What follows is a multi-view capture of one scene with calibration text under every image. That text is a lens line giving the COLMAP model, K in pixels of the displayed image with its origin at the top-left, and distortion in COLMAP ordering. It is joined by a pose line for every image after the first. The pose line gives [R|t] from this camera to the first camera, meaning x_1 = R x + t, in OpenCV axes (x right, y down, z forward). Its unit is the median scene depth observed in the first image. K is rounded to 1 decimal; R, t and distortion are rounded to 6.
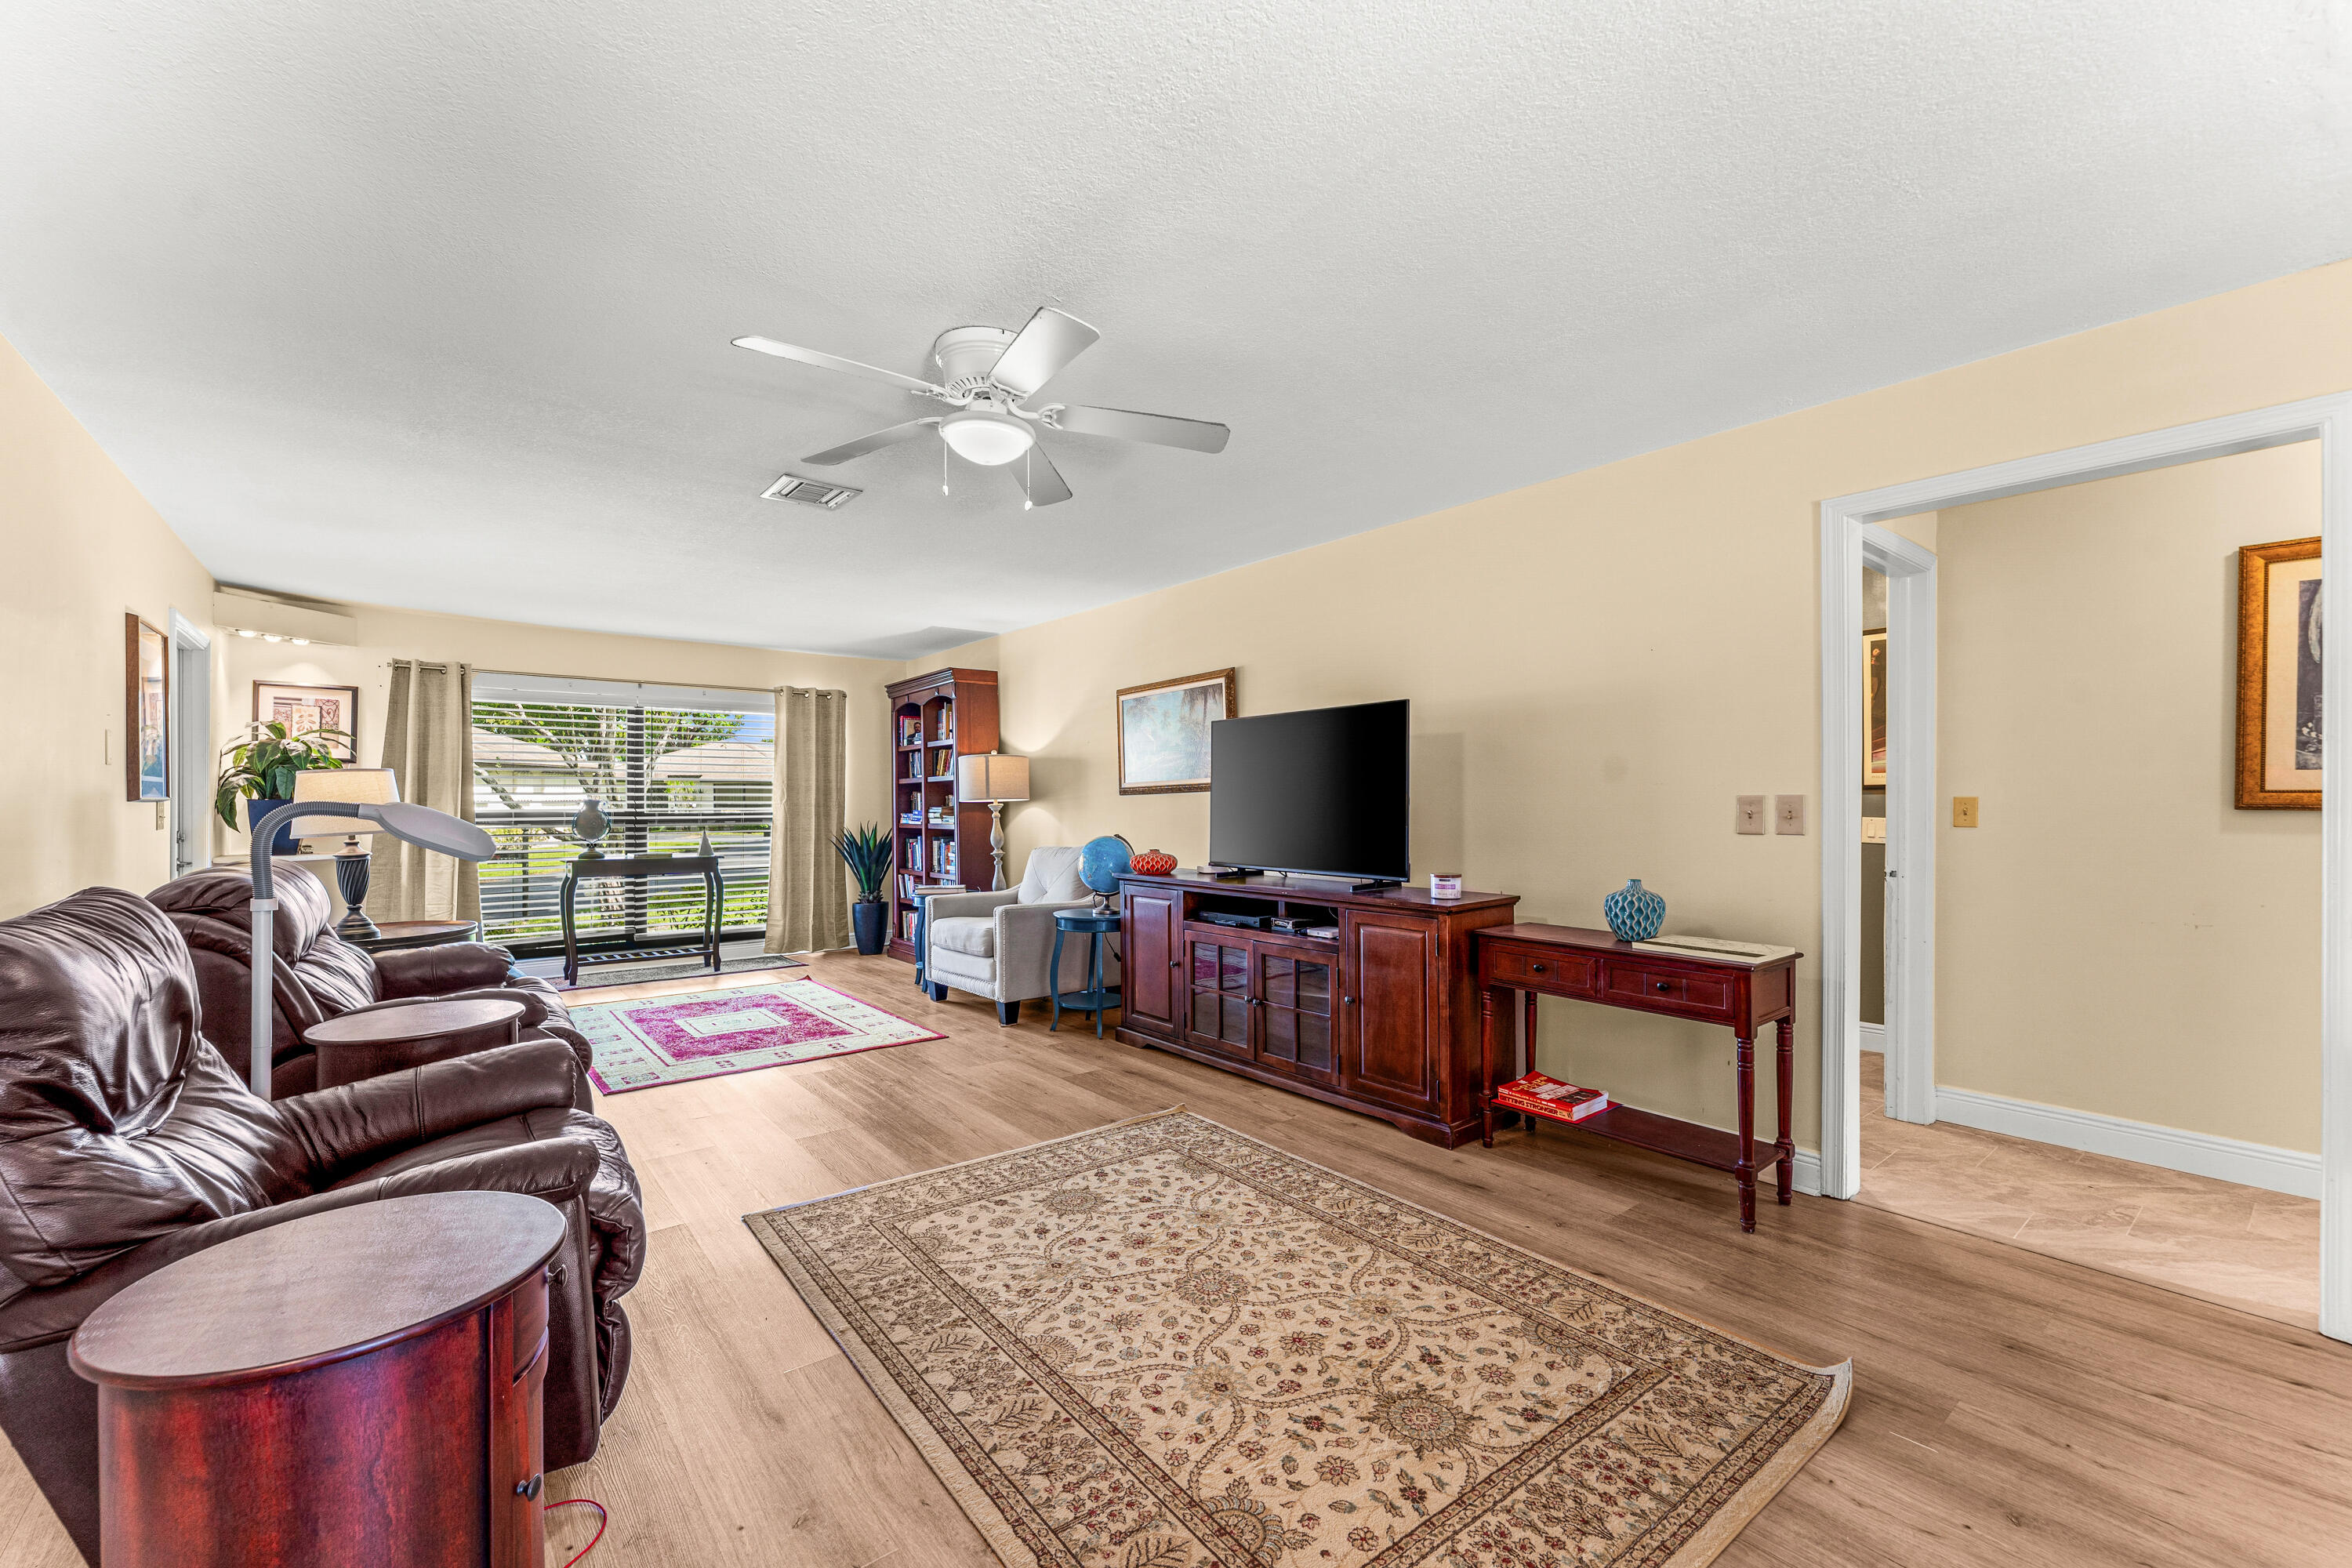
lens RADIAL K [[967.0, 0, 1168.8], [0, 967.0, 799.8], [0, 0, 1]] dist [0.000073, -0.000189]
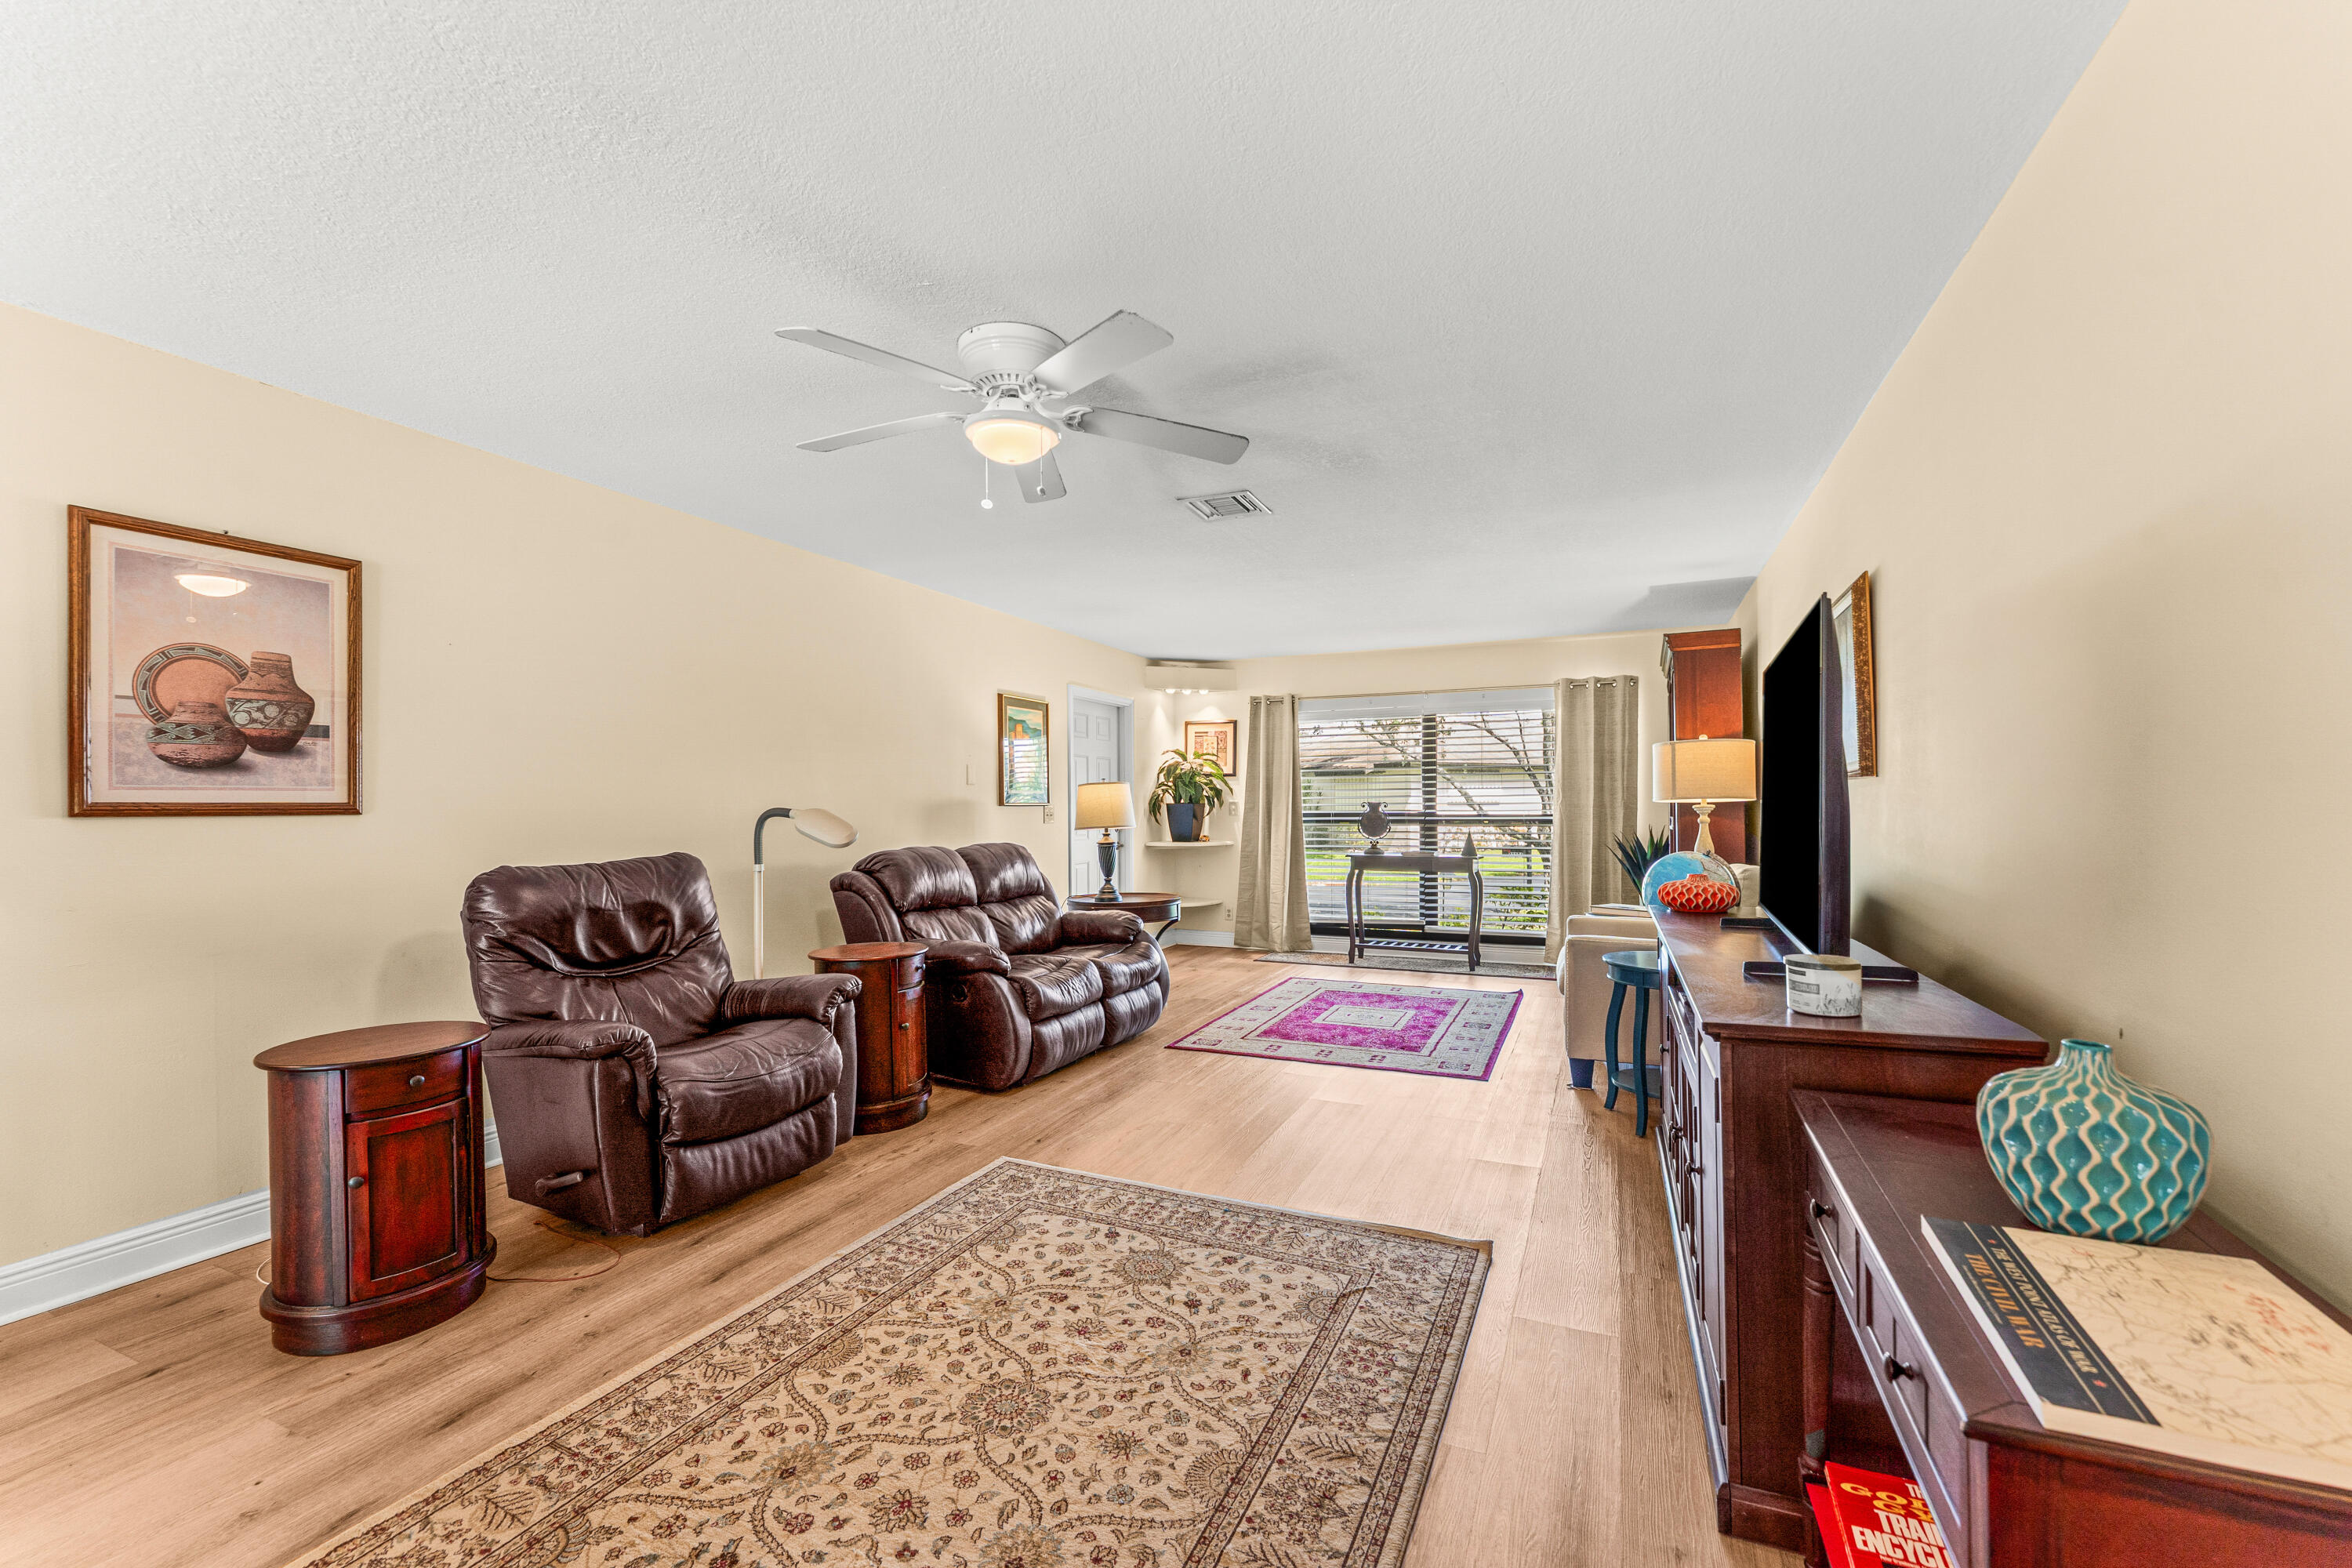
lens RADIAL K [[967.0, 0, 1168.8], [0, 967.0, 799.8], [0, 0, 1]] dist [0.000073, -0.000189]
pose [[0.454694, -0.005813, -0.890629, 0.408261], [0.006392, 0.999974, -0.003264, -0.000585], [0.890625, -0.004209, 0.454719, 0.371367]]
